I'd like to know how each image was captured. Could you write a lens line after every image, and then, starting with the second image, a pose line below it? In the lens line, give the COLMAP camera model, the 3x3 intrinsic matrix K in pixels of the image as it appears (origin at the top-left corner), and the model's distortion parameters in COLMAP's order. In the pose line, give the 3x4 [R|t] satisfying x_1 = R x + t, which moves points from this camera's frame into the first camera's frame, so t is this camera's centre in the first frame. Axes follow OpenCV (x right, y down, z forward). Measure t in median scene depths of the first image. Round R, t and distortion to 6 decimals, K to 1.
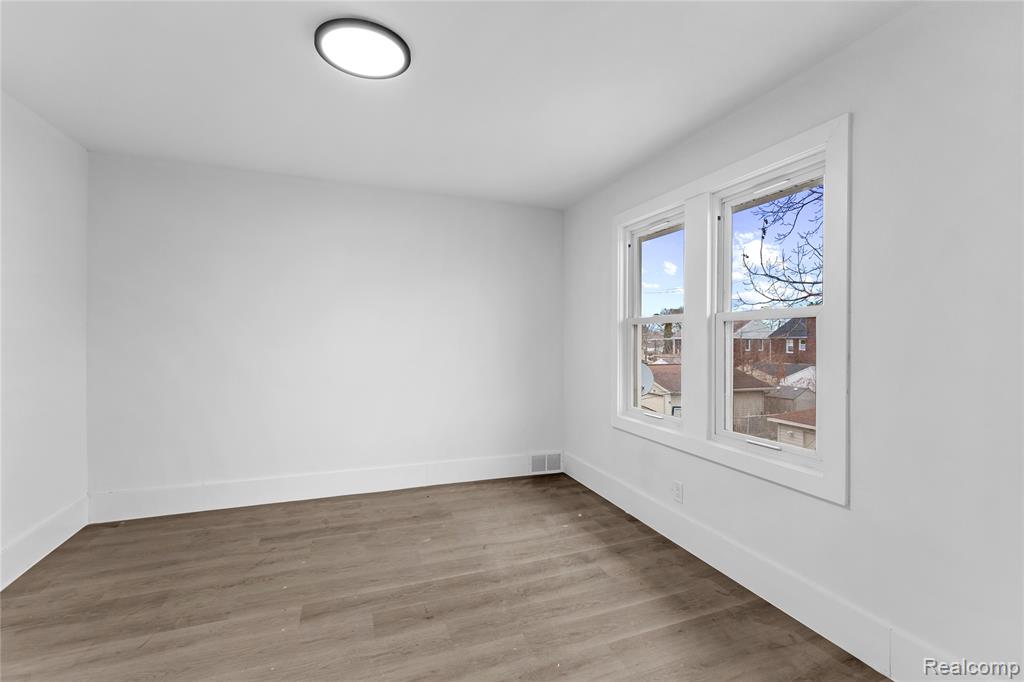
lens RADIAL K [[451.3, 0, 511.5], [0, 451.3, 340.8], [0, 0, 1]] dist [0.014584, -0.000539]
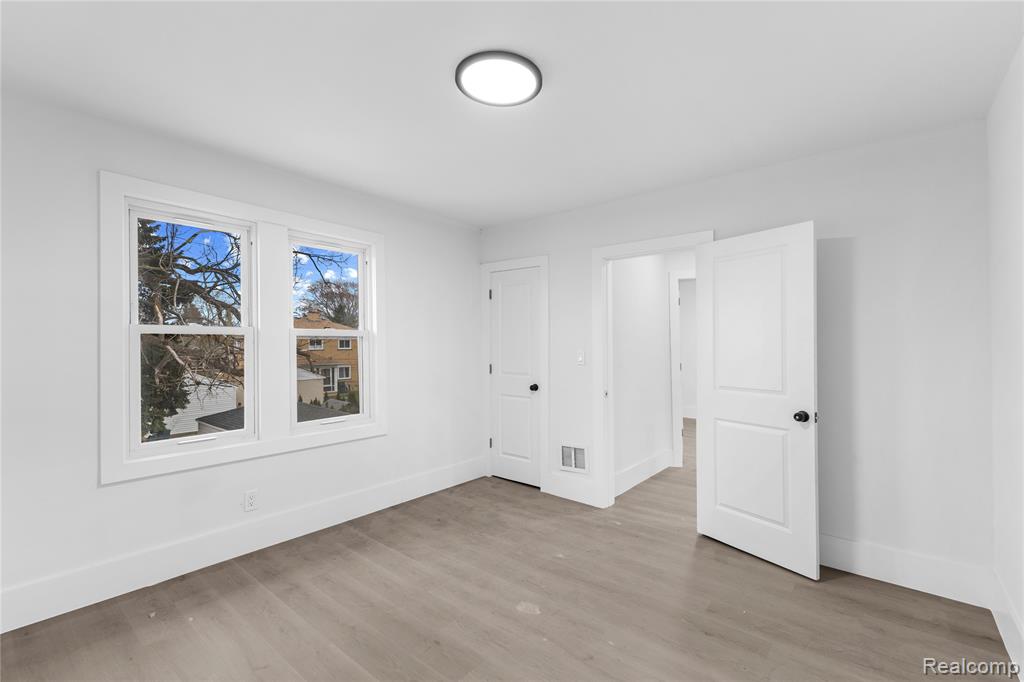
lens RADIAL K [[451.3, 0, 510.6], [0, 451.3, 341.9], [0, 0, 1]] dist [0.014584, -0.000539]
pose [[-0.504932, 0.002294, 0.863156, -0.988759], [0.002056, 0.999997, -0.001455, -0.036425], [-0.863156, 0.001040, -0.504936, 1.206063]]
